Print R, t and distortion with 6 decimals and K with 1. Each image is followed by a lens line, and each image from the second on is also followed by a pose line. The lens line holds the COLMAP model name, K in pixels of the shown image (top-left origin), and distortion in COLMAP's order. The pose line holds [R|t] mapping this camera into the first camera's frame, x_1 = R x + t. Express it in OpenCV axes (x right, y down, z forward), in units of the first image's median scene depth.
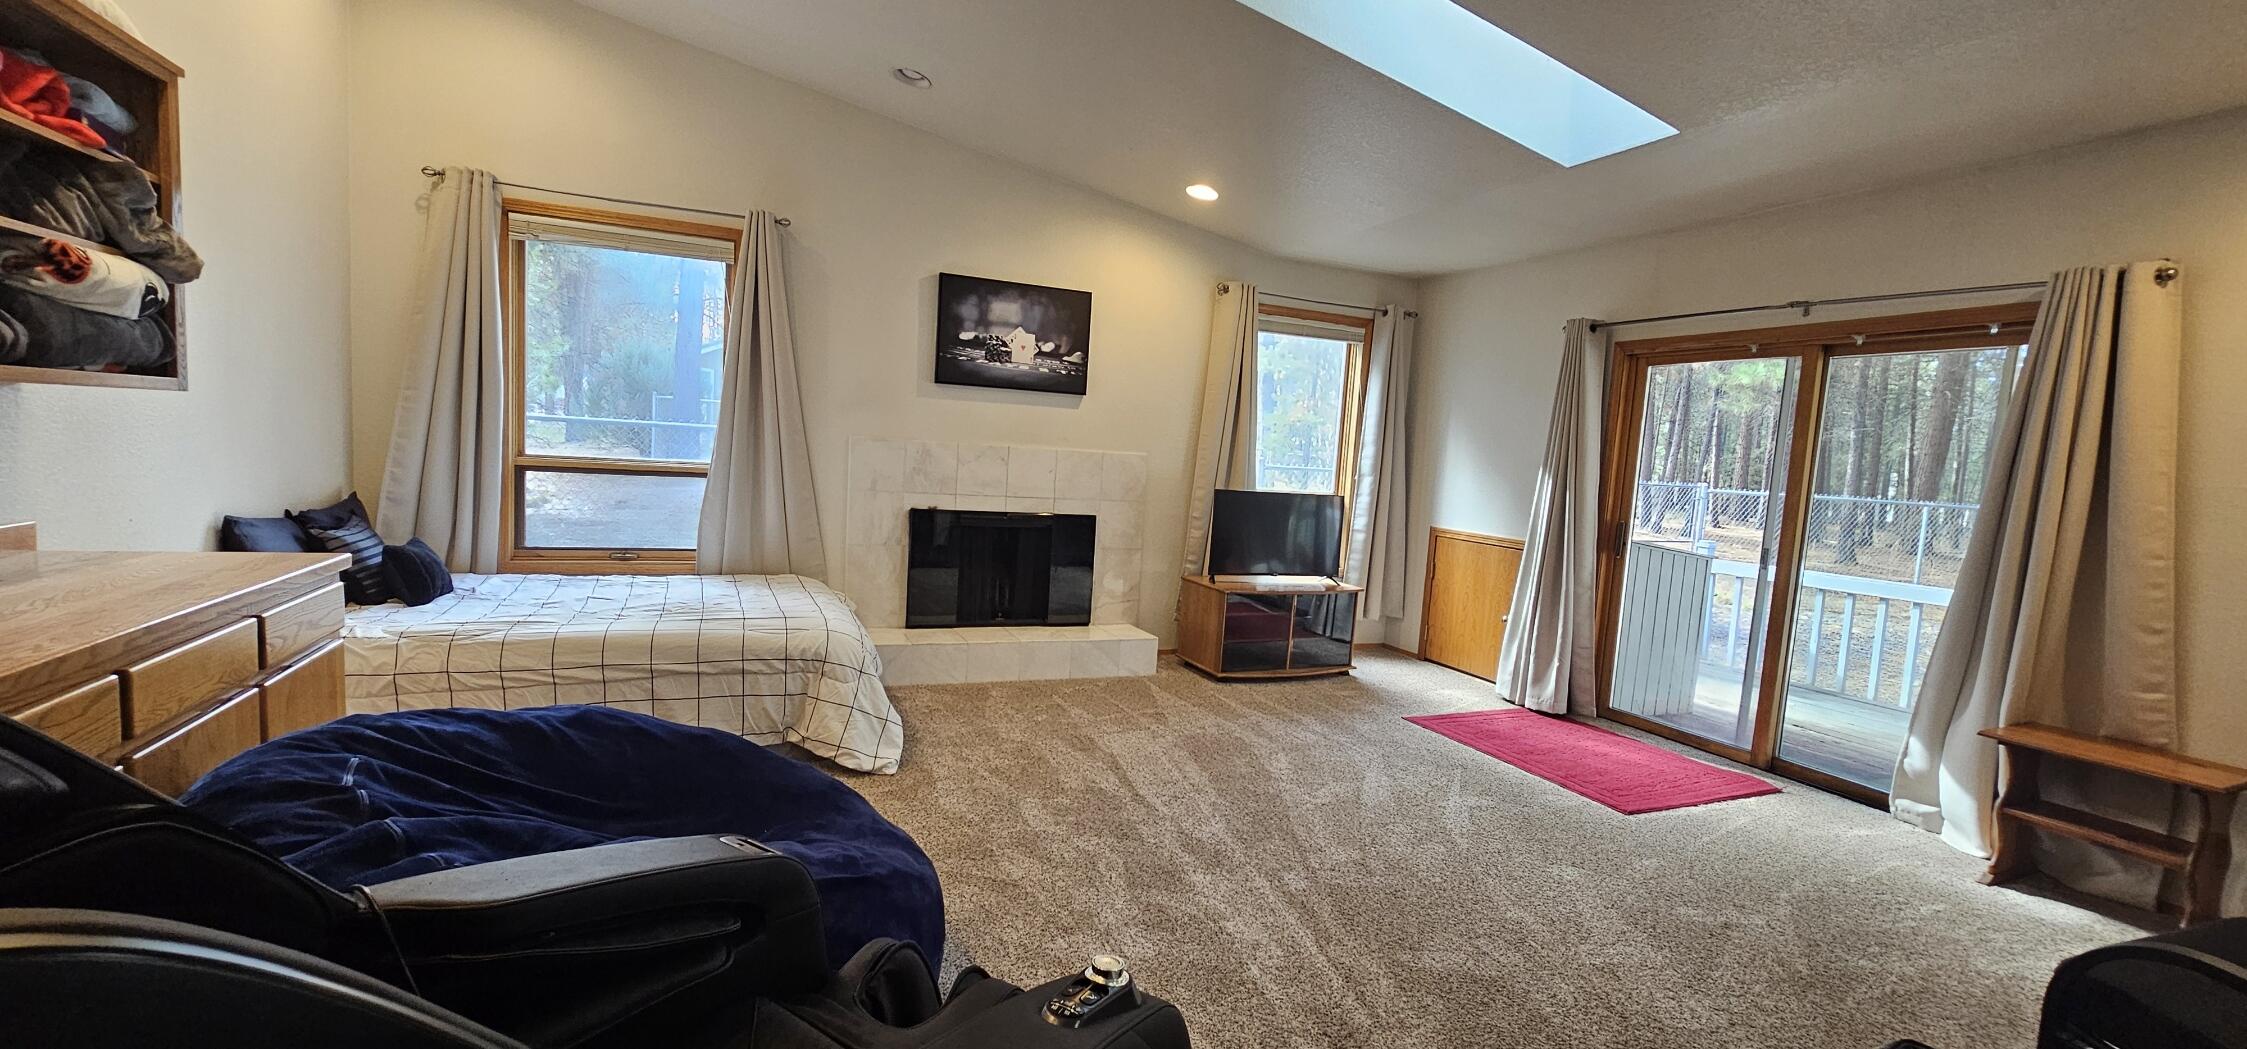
lens RADIAL K [[912.7, 0, 1123.5], [0, 912.7, 524.5], [0, 0, 1]] dist [0.000691, -0.000081]
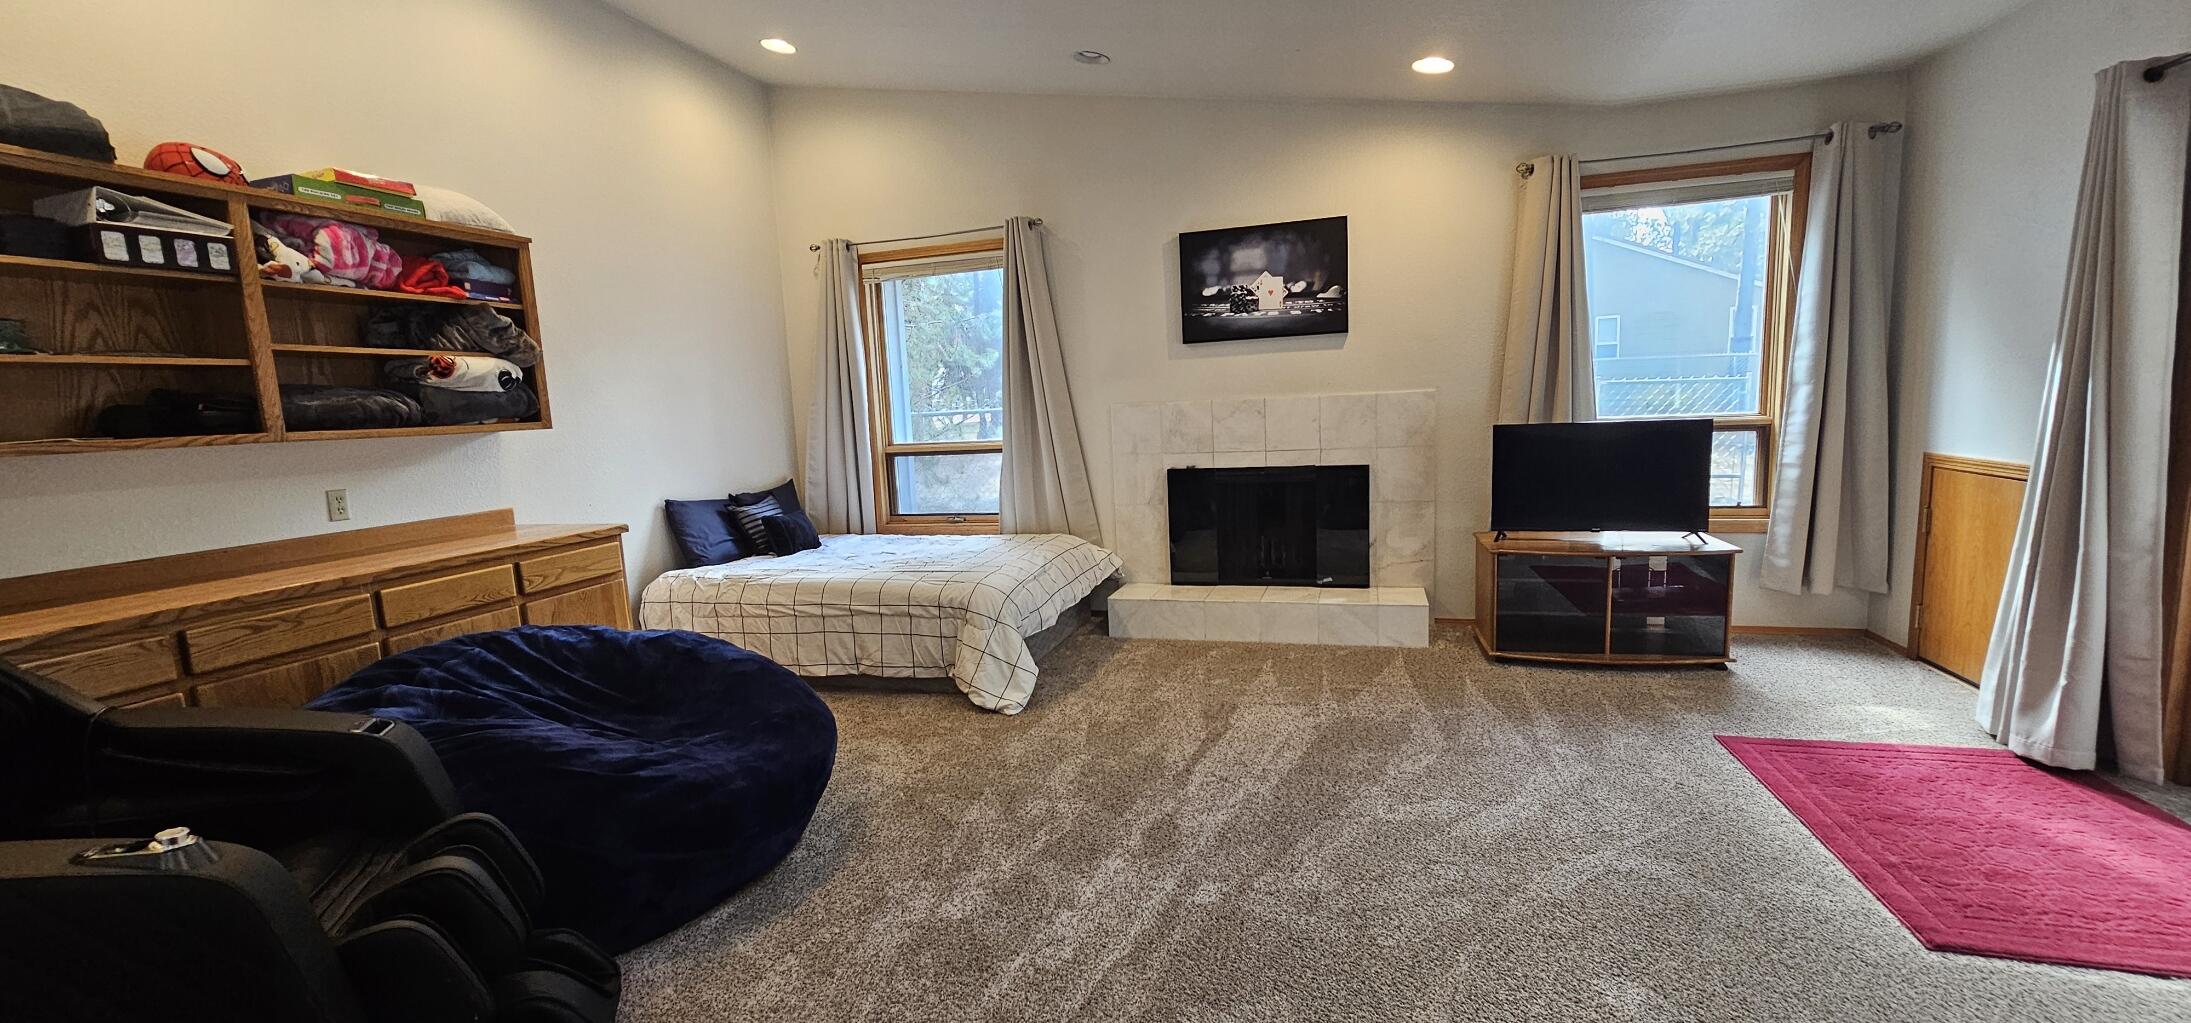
lens RADIAL K [[893.7, 0, 1095.5], [0, 893.7, 511.5], [0, 0, 1]] dist [0.000019, -0.000109]
pose [[0.763377, -0.020563, -0.645626, 0.362193], [0.042759, 0.998910, 0.018743, 0.008310], [0.644537, -0.041914, 0.763423, 0.173481]]
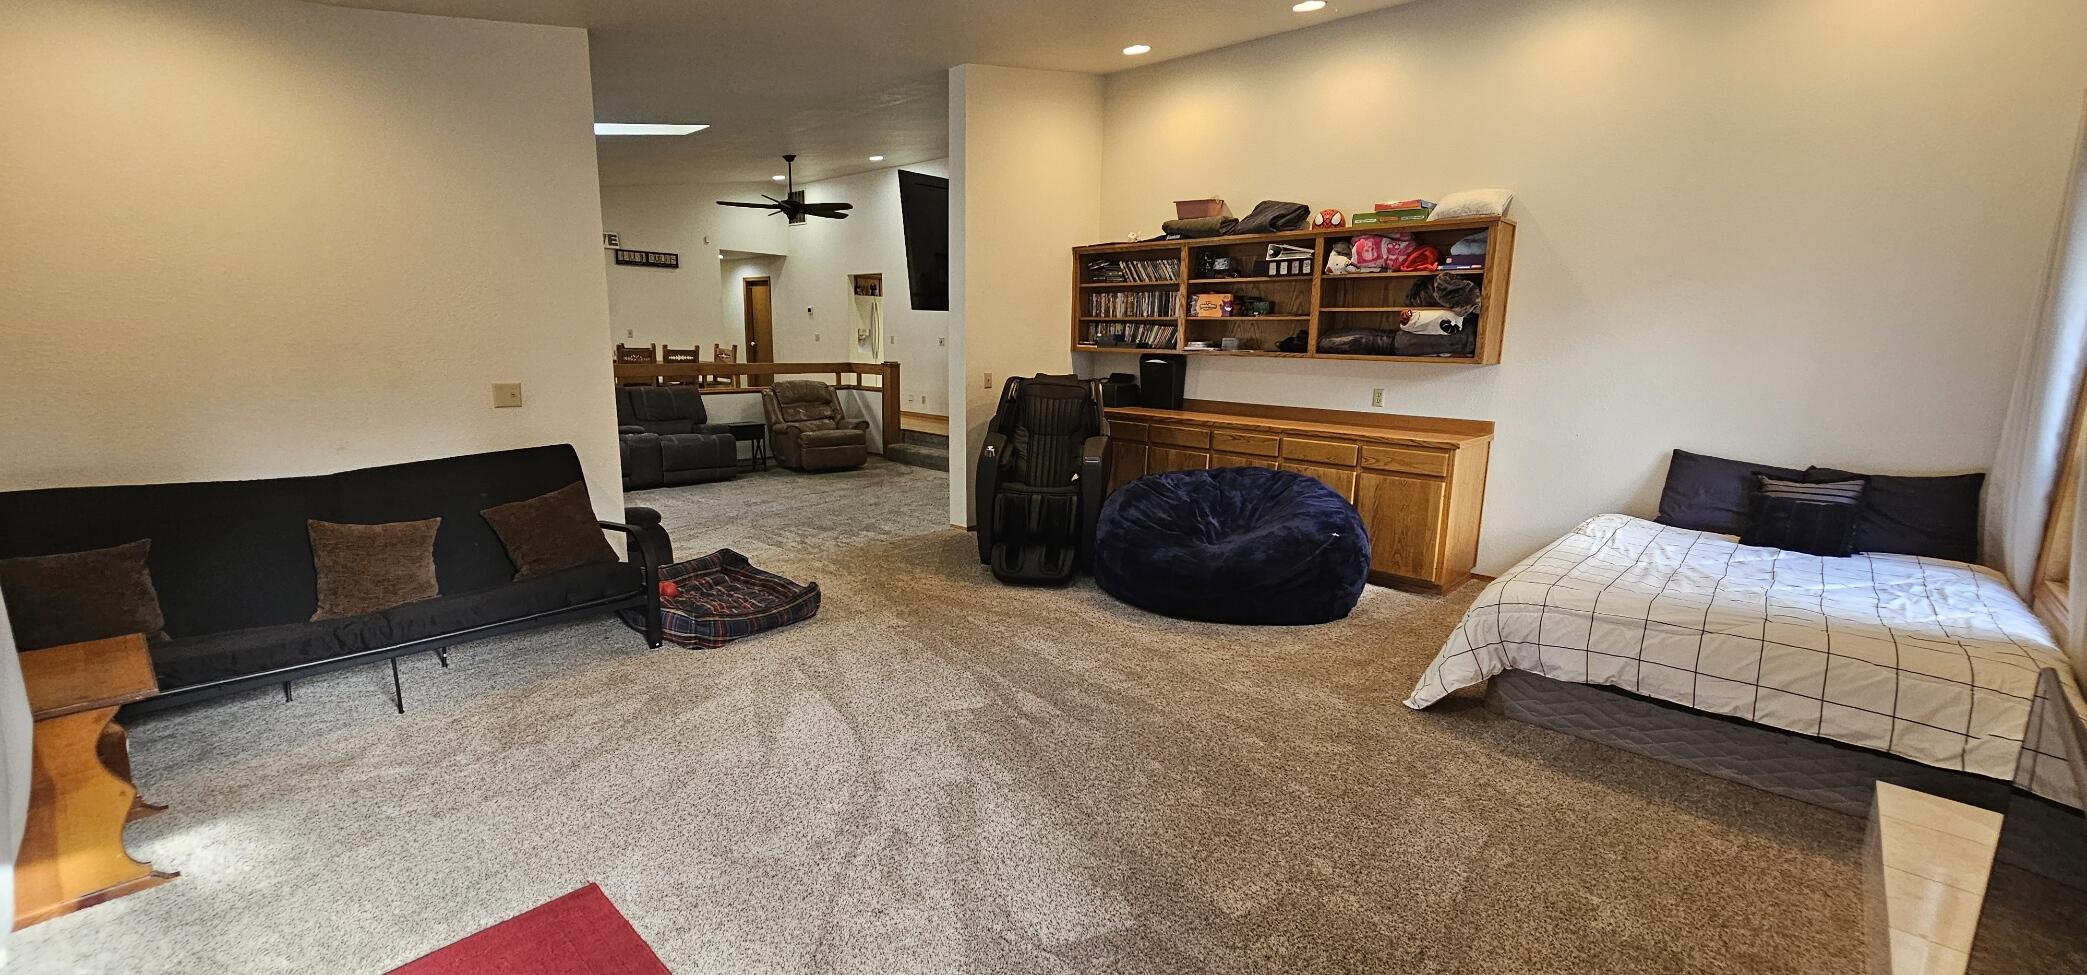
lens RADIAL K [[857.0, 0, 1043.5], [0, 857.0, 487.5], [0, 0, 1]] dist [0.000135, -0.000001]
pose [[-0.909528, -0.005589, -0.415605, 0.358382], [-0.108007, 0.968738, 0.223340, -0.092634], [0.401364, 0.248022, -0.881698, 1.117652]]
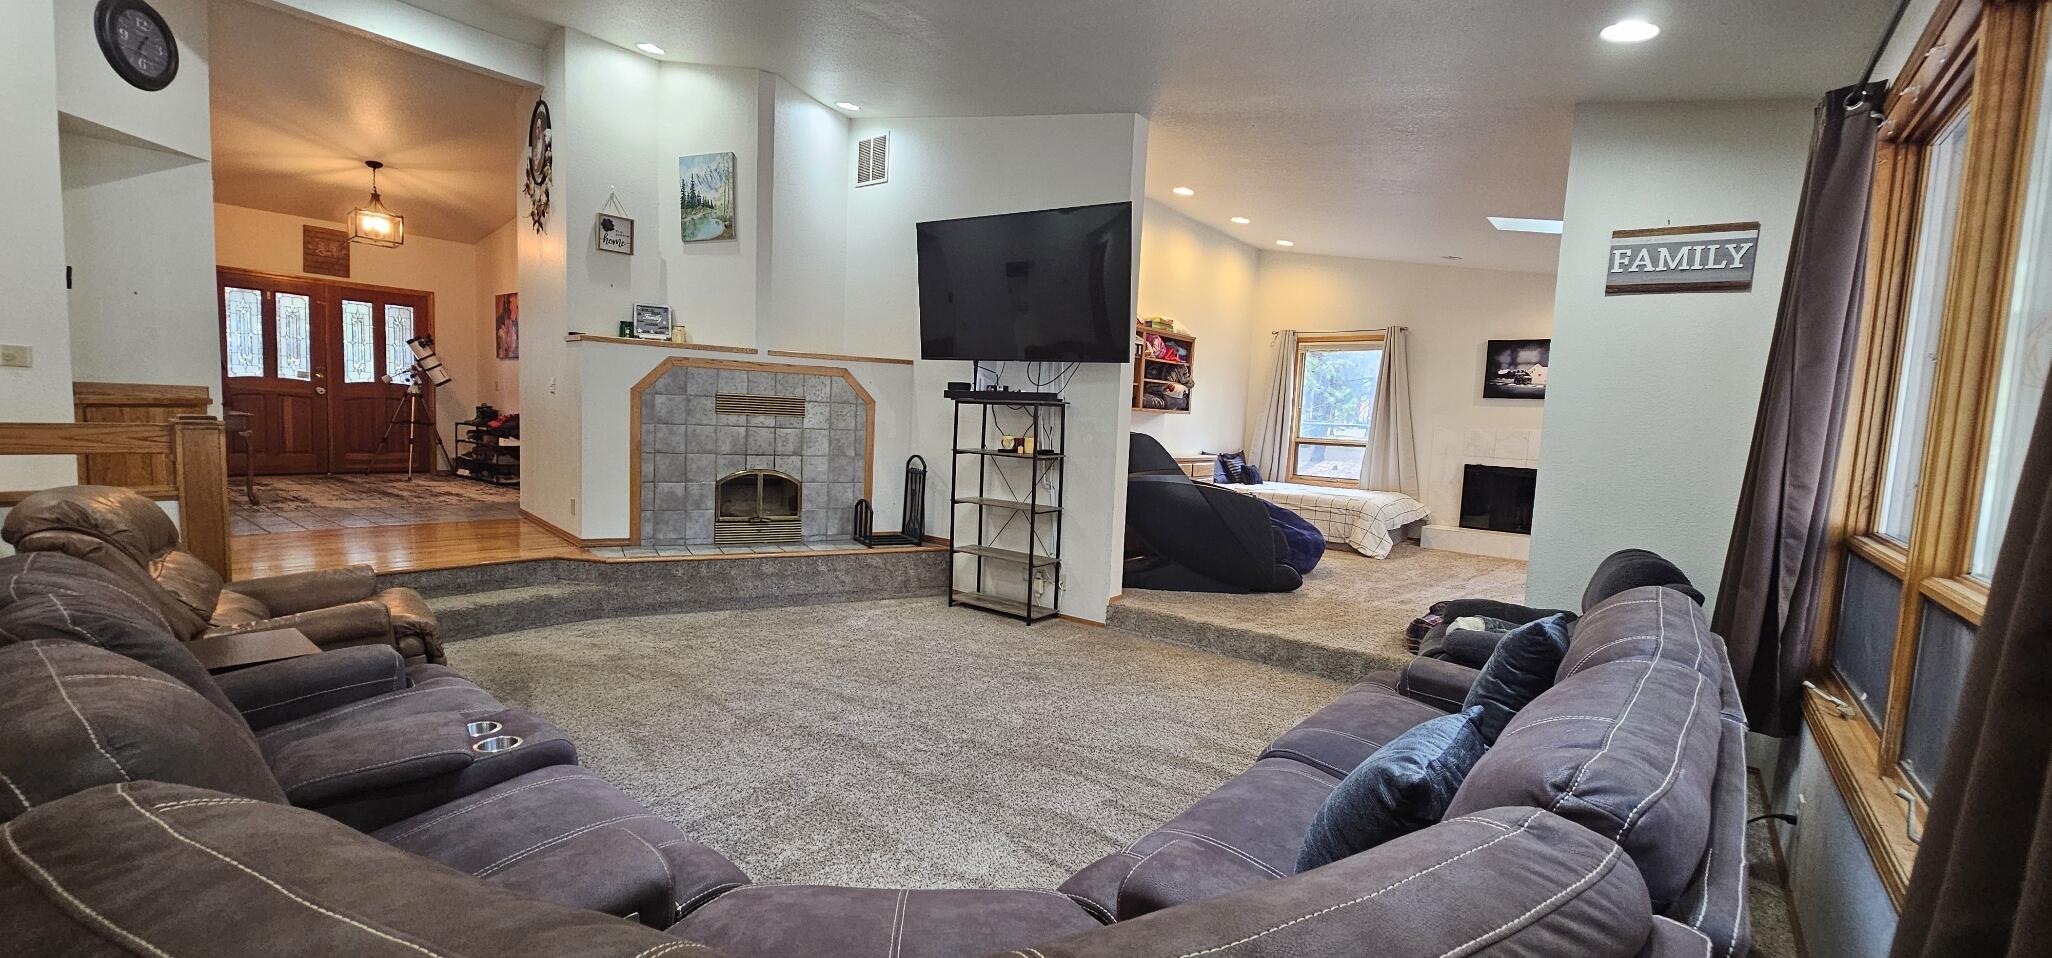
lens RADIAL K [[827.0, 0, 1026.0], [0, 827.0, 479.0], [0, 0, 1]] dist [0.000369, 0.000010]
pose [[0.476905, 0.029932, -0.878445, 0.860258], [-0.086798, 0.996139, -0.013180, 0.116579], [0.874659, 0.082532, 0.477662, -0.634470]]
